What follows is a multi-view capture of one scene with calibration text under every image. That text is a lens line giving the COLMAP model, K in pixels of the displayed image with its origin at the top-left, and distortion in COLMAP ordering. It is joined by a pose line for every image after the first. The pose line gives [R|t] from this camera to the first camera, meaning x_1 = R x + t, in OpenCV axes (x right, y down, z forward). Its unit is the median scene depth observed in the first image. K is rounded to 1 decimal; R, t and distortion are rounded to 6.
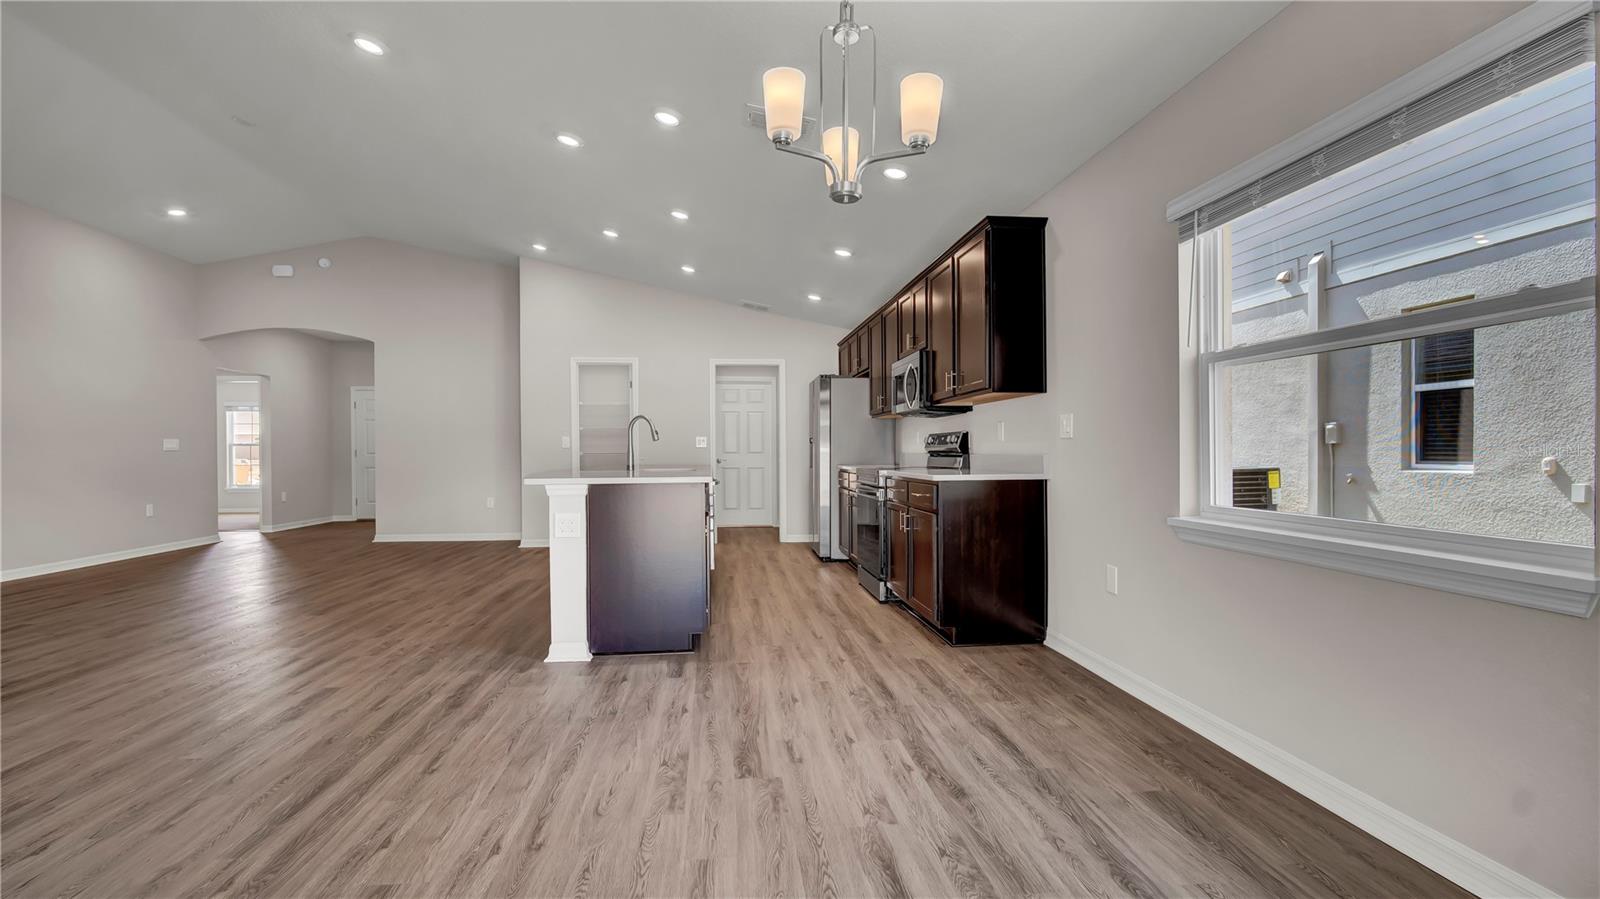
lens RADIAL K [[695.6, 0, 784.5], [0, 695.6, 465.1], [0, 0, 1]] dist [-0.002077, -0.000201]
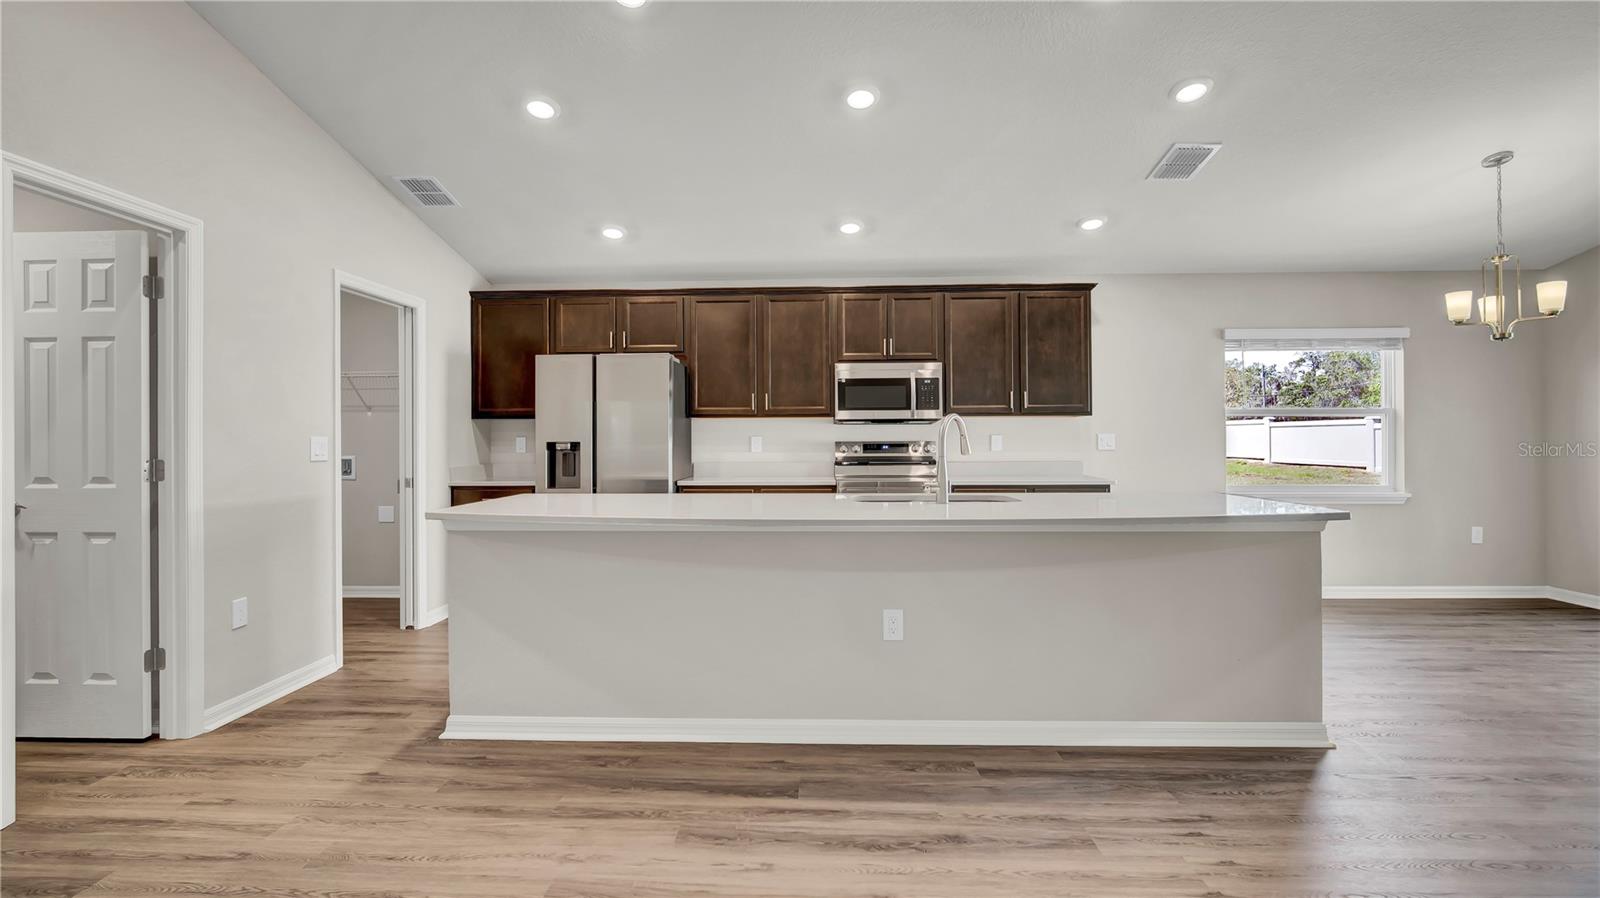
lens RADIAL K [[716.3, 0, 785.6], [0, 716.3, 430.5], [0, 0, 1]] dist [-0.005933, -0.000655]
pose [[0.133997, 0.021409, 0.990750, -0.644353], [0.026411, 0.999334, -0.025166, -0.031716], [-0.990630, 0.029539, 0.133343, 0.796971]]
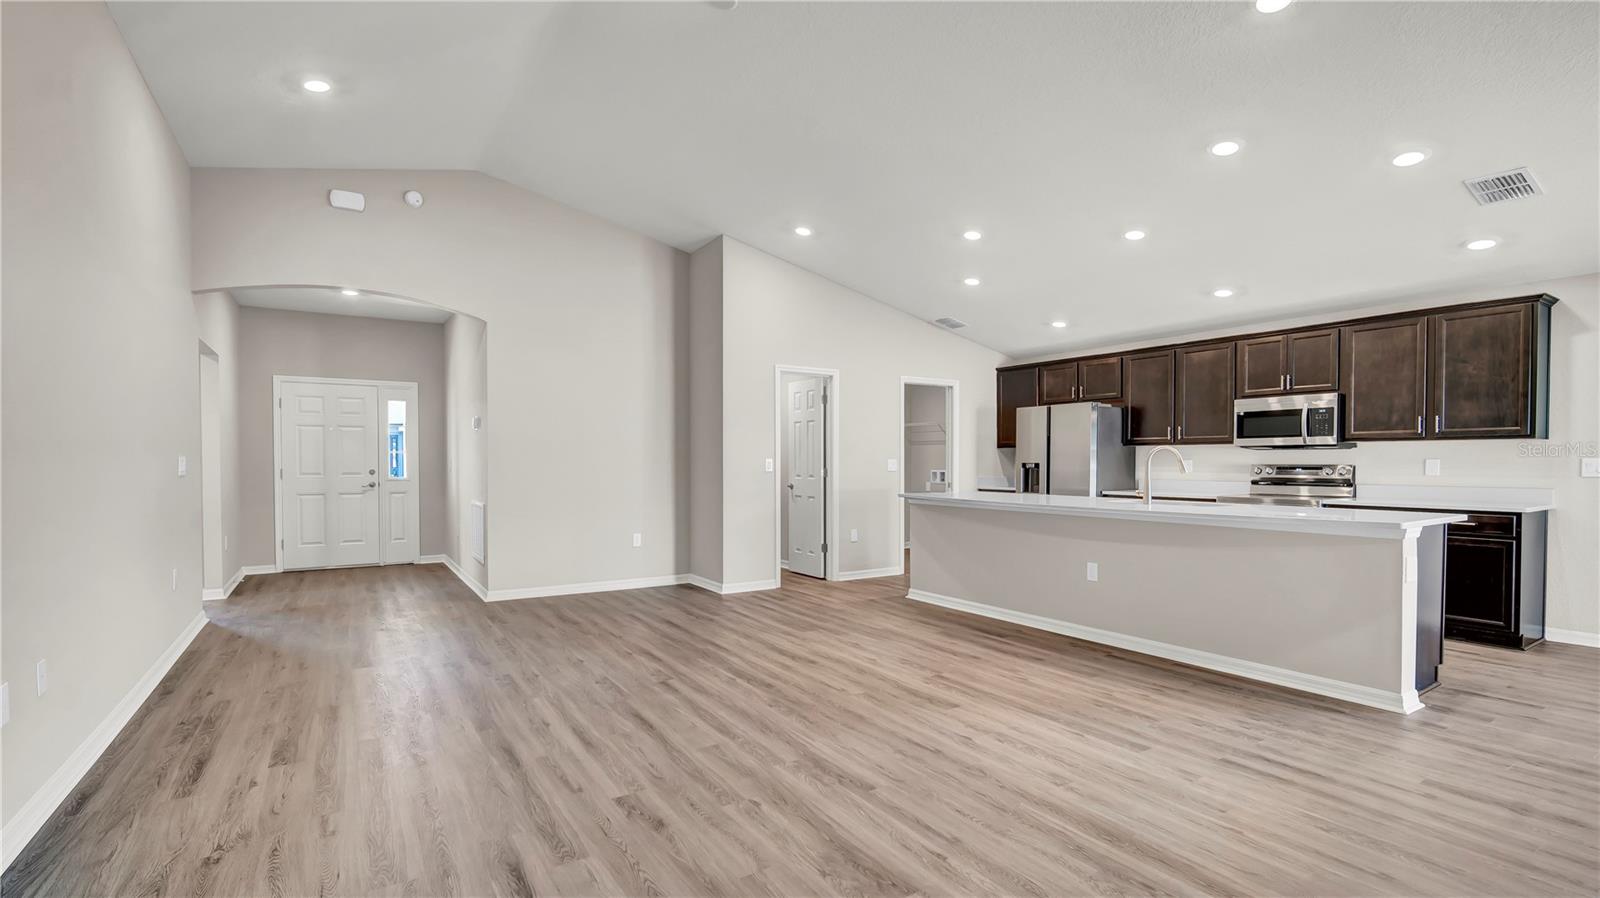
lens RADIAL K [[716.3, 0, 785.6], [0, 716.3, 430.5], [0, 0, 1]] dist [-0.005933, -0.000655]
pose [[0.889108, 0.031866, 0.456586, -0.825358], [-0.000747, 0.997673, -0.068174, -0.017356], [-0.457696, 0.060273, 0.887063, 0.273337]]
